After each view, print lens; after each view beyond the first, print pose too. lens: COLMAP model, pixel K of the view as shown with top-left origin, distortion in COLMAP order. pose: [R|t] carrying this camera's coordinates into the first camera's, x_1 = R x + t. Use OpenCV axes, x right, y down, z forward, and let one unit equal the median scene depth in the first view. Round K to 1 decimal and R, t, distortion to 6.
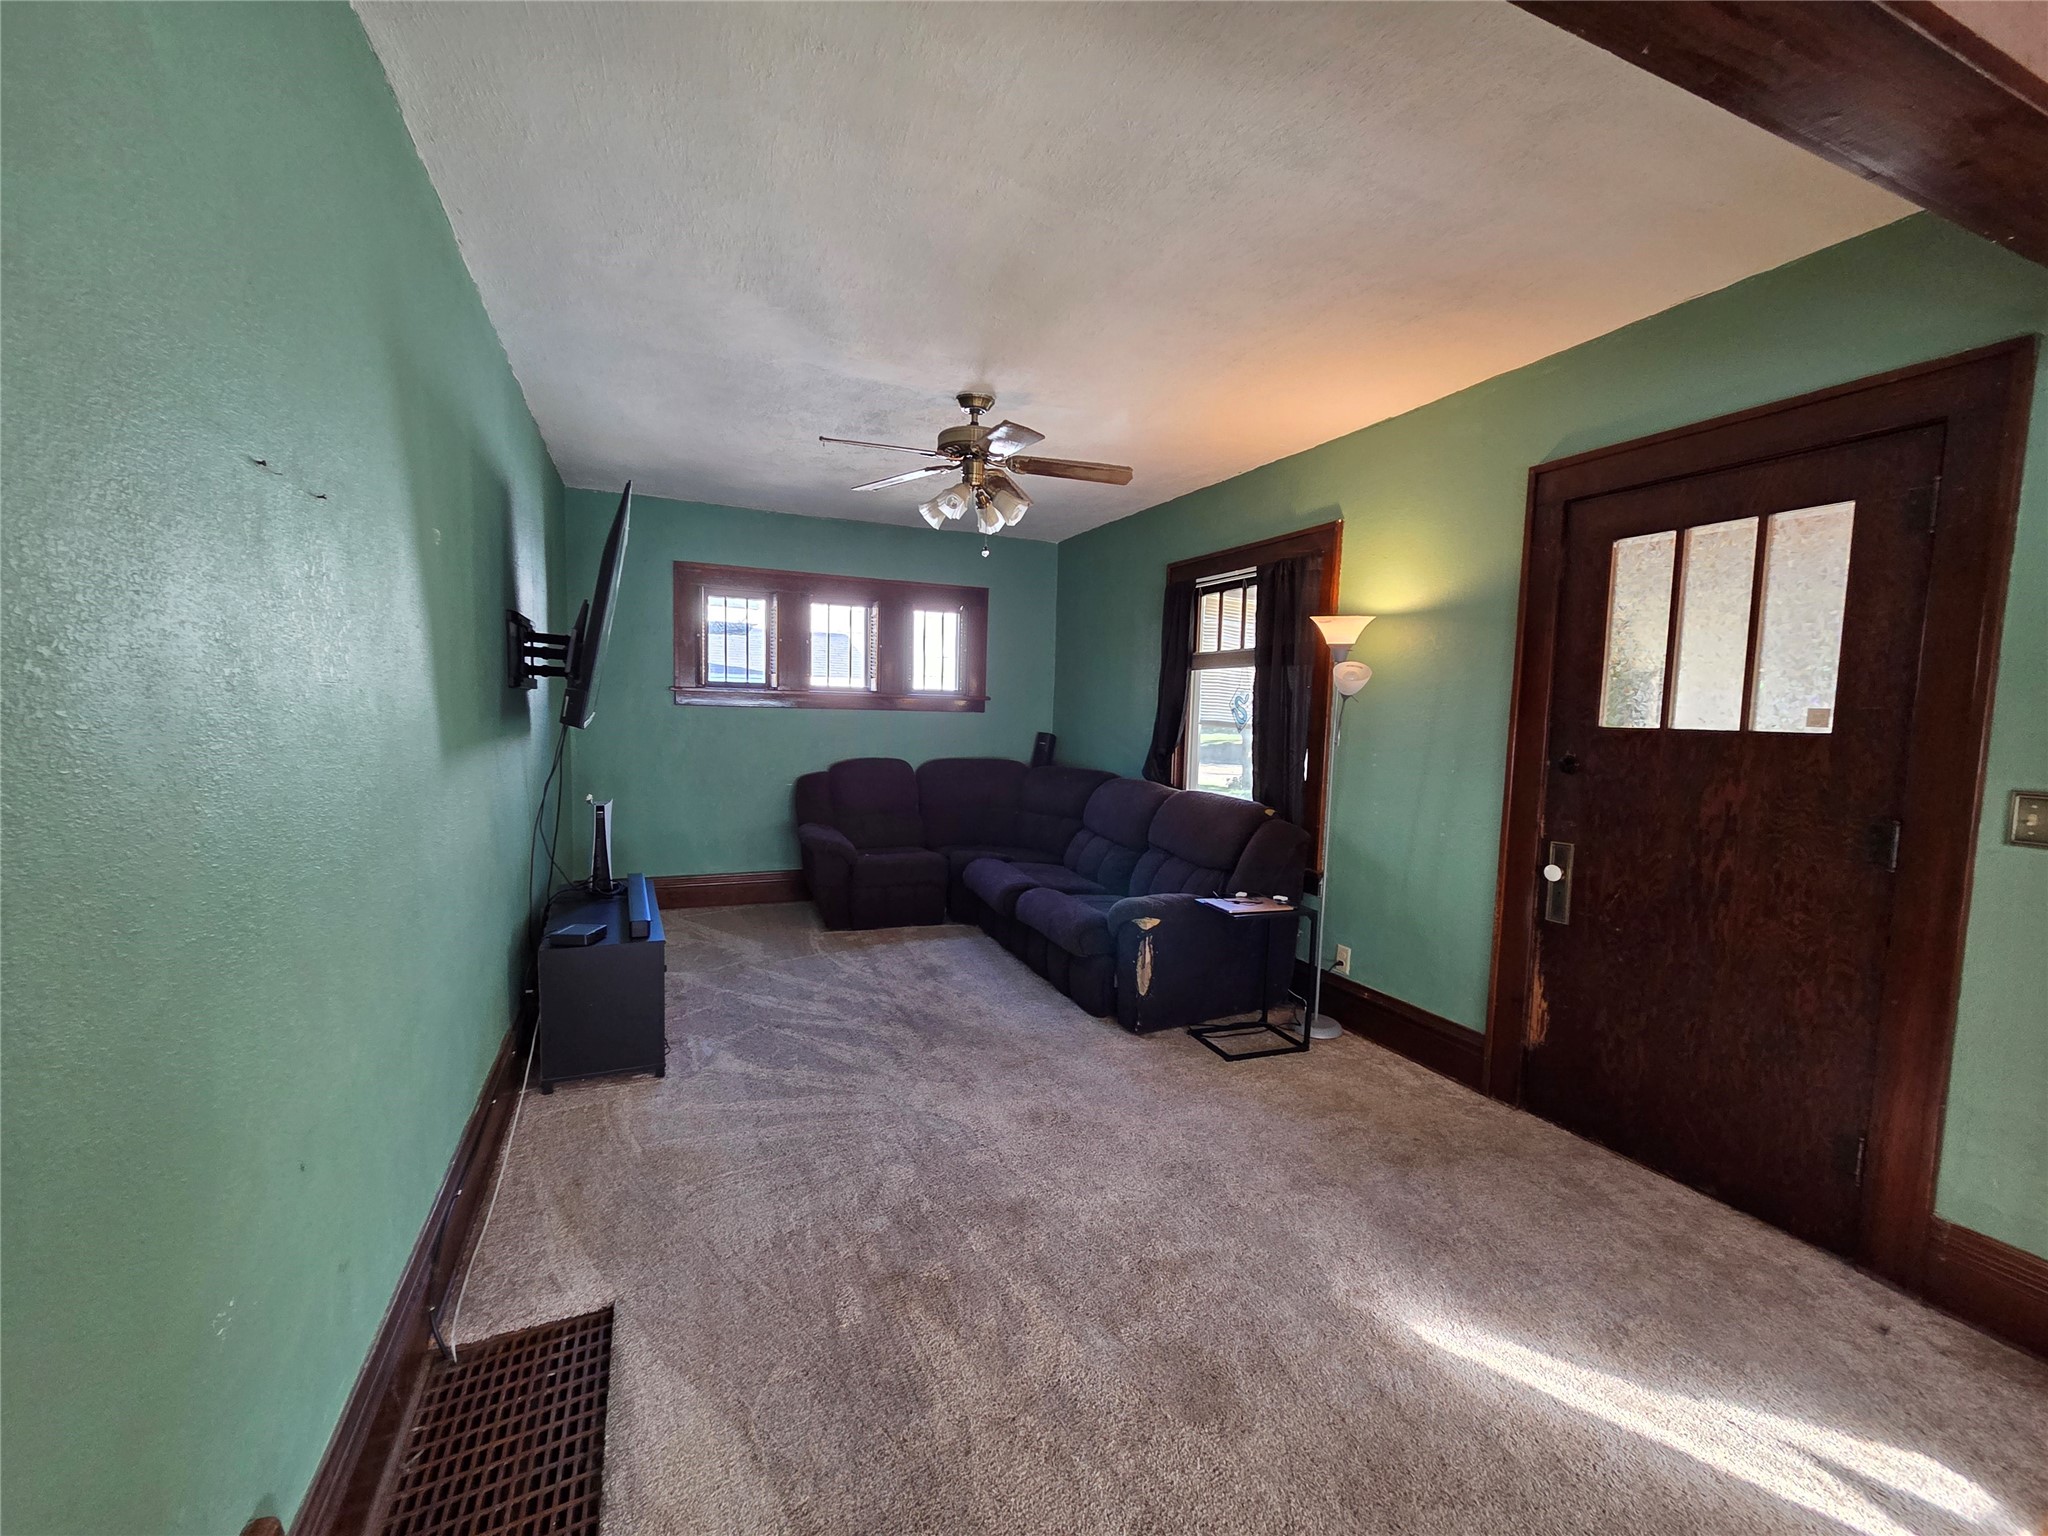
lens RADIAL K [[842.8, 0, 1016.9], [0, 842.8, 775.8], [0, 0, 1]] dist [0.001899, 0.000430]
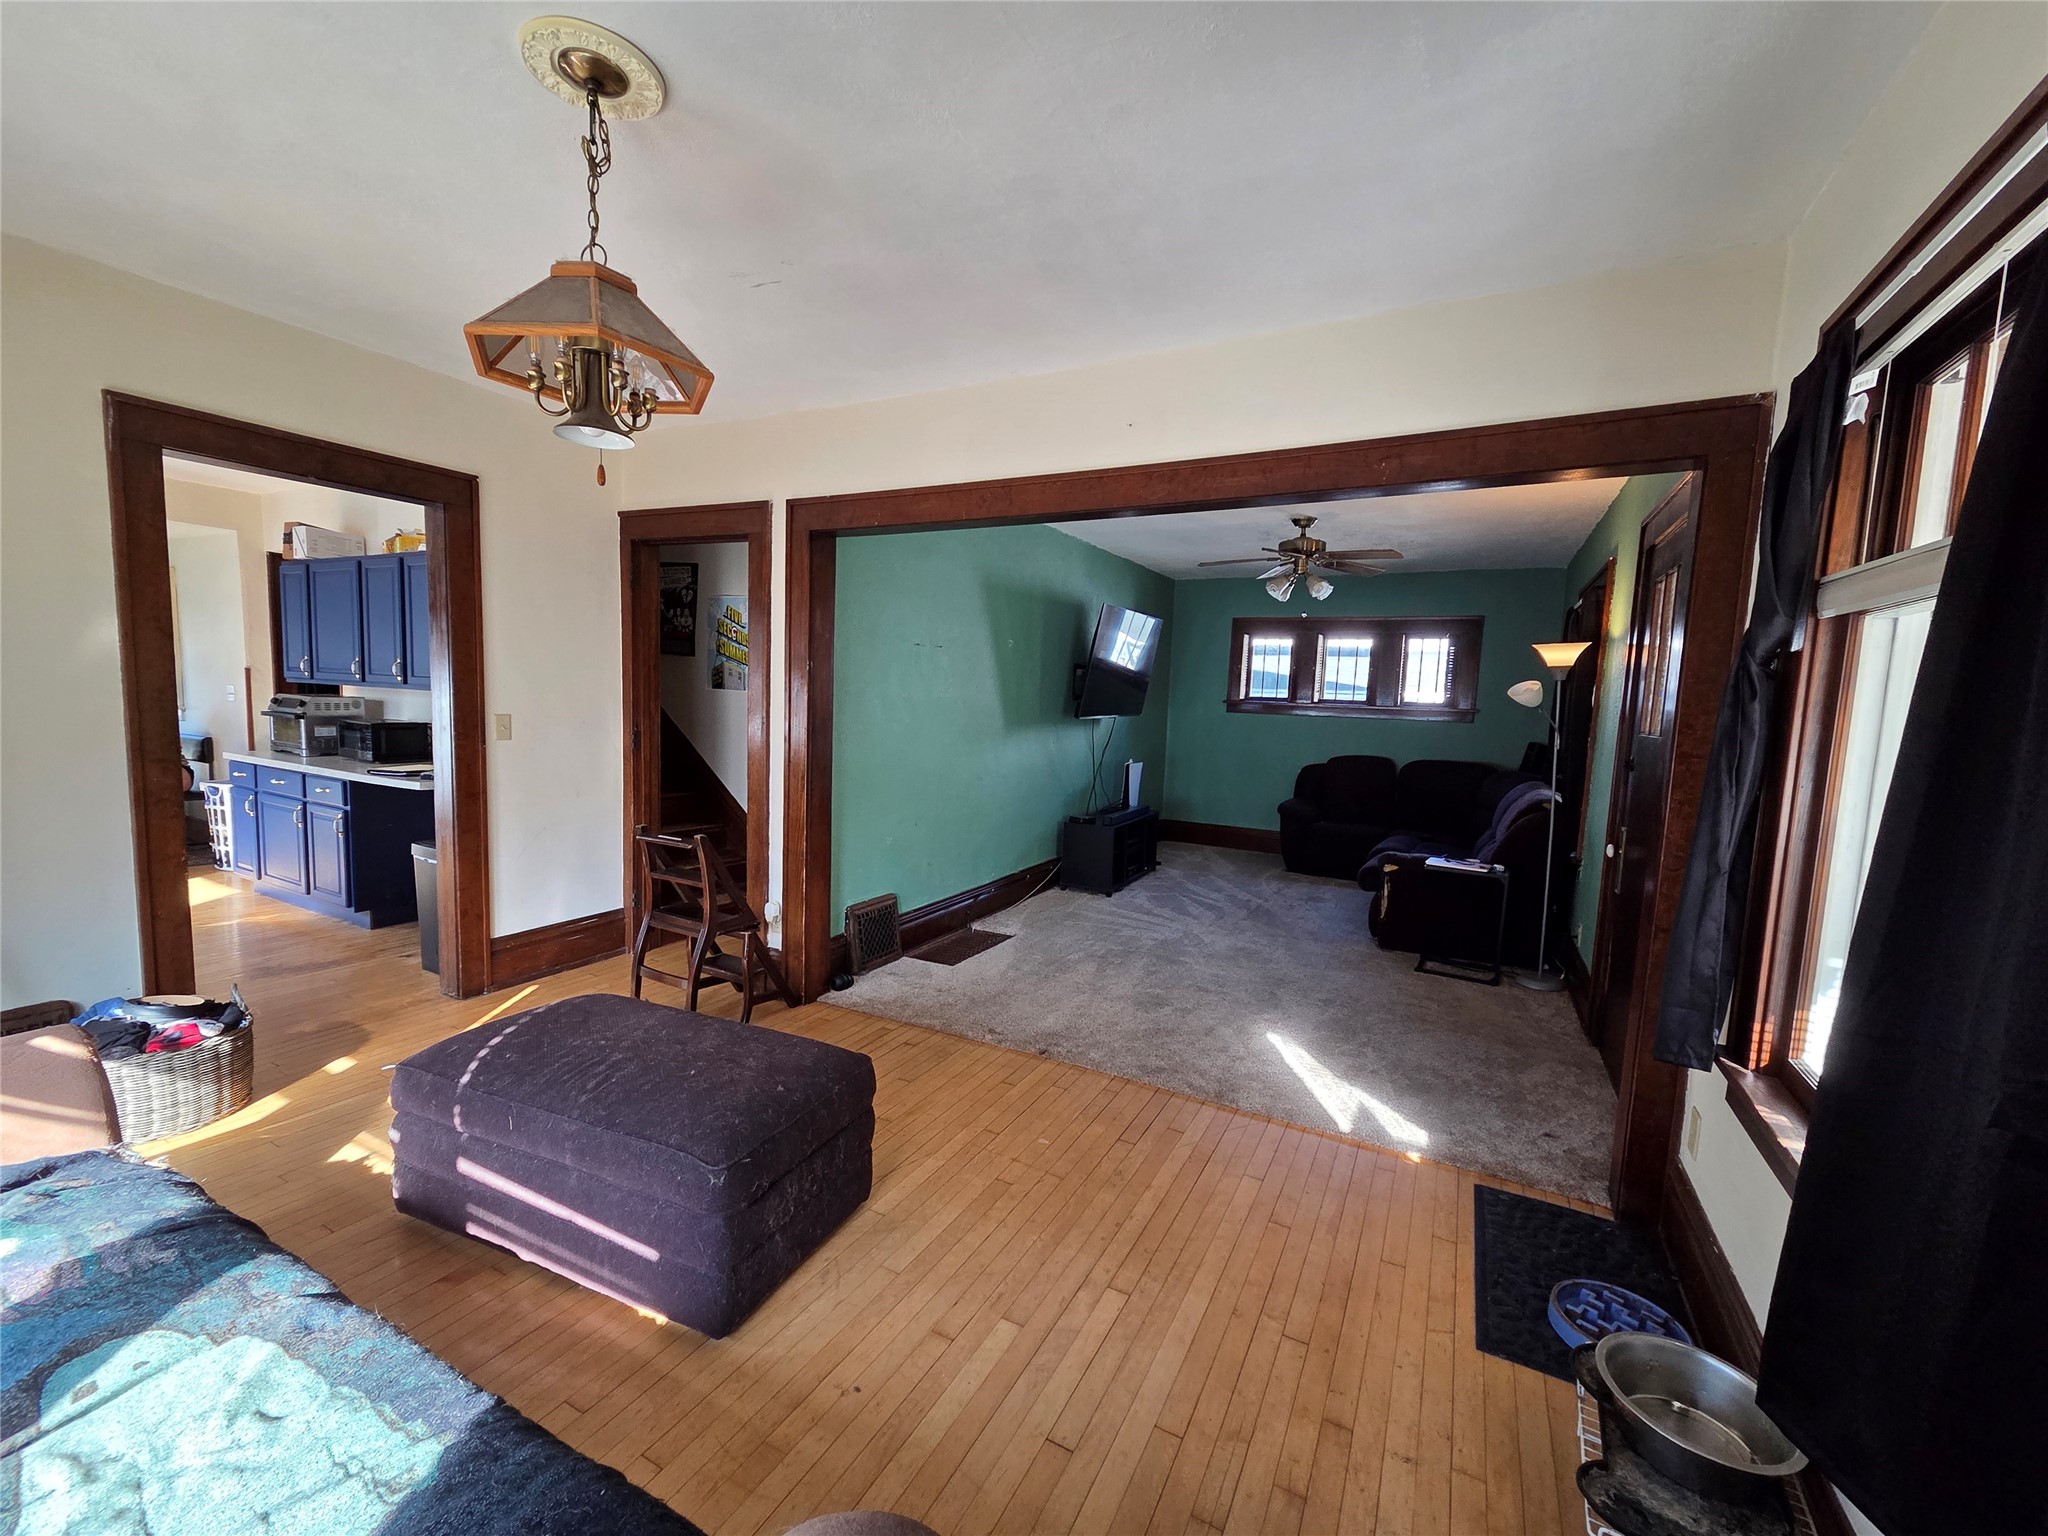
lens RADIAL K [[842.8, 0, 1016.9], [0, 842.8, 775.8], [0, 0, 1]] dist [0.001899, 0.000430]
pose [[0.625976, 0.070991, -0.776604, 0.819648], [-0.083824, 0.996203, 0.023499, 0.039170], [0.775324, 0.050388, 0.629550, -0.360703]]
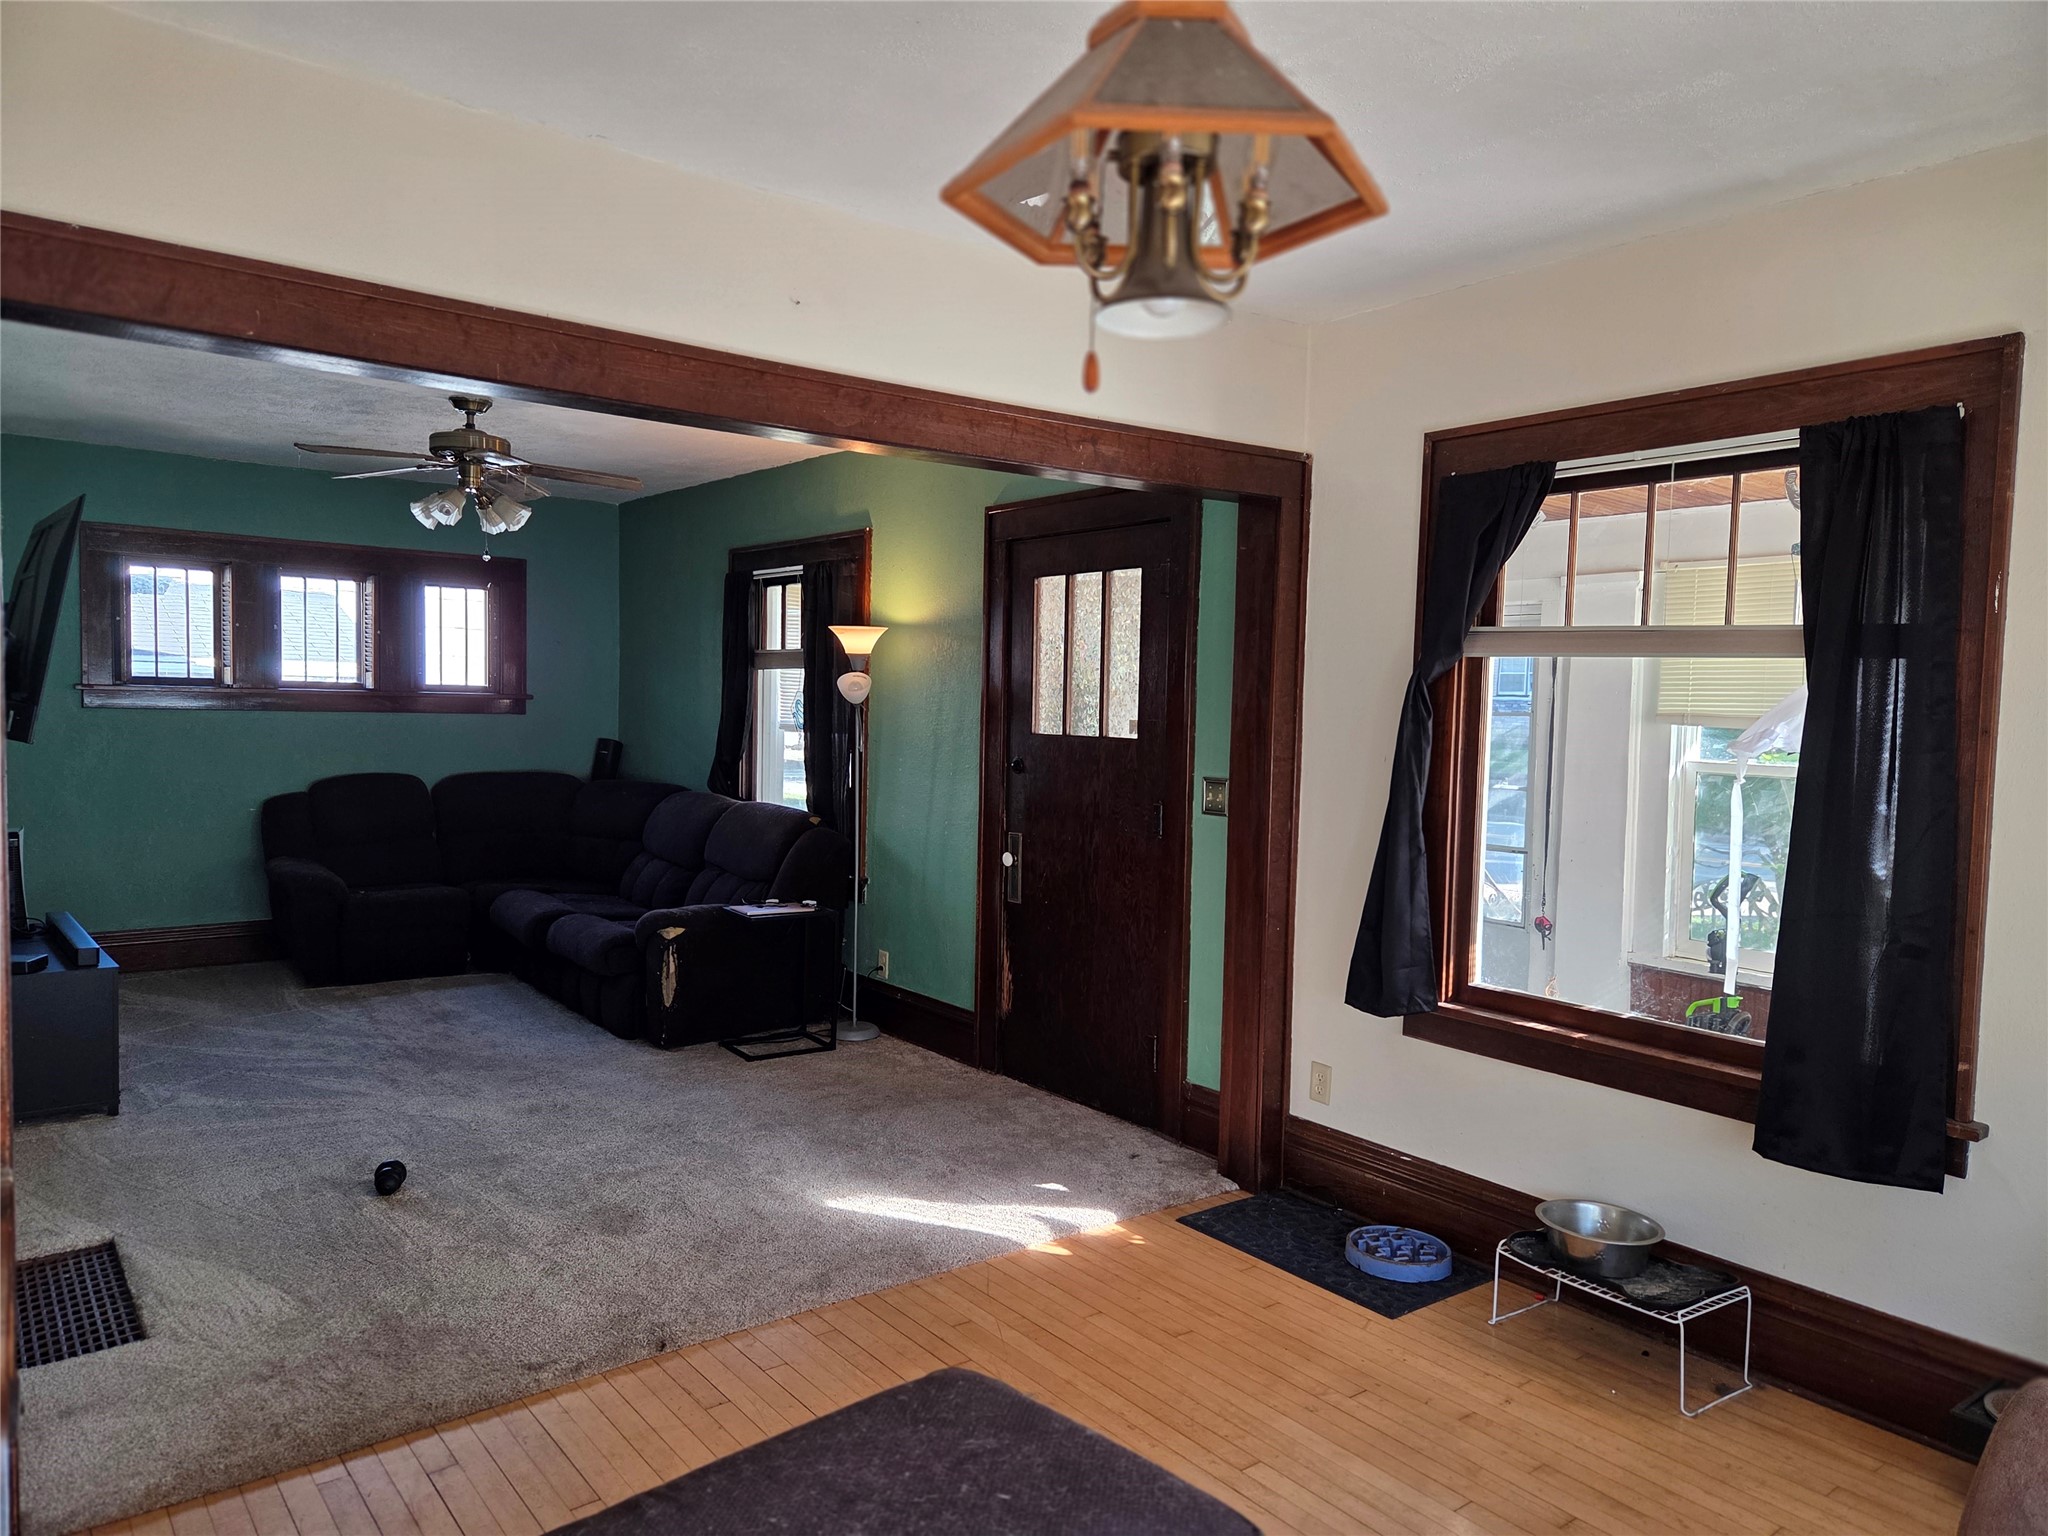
lens RADIAL K [[1364.0, 0, 1014.1], [0, 1364.0, 775.7], [0, 0, 1]] dist [0.061633, -0.047849]
pose [[0.967179, -0.017430, 0.253499, 0.135150], [0.022192, 0.999627, -0.015937, 0.024182], [-0.253127, 0.021039, 0.967204, -0.638341]]
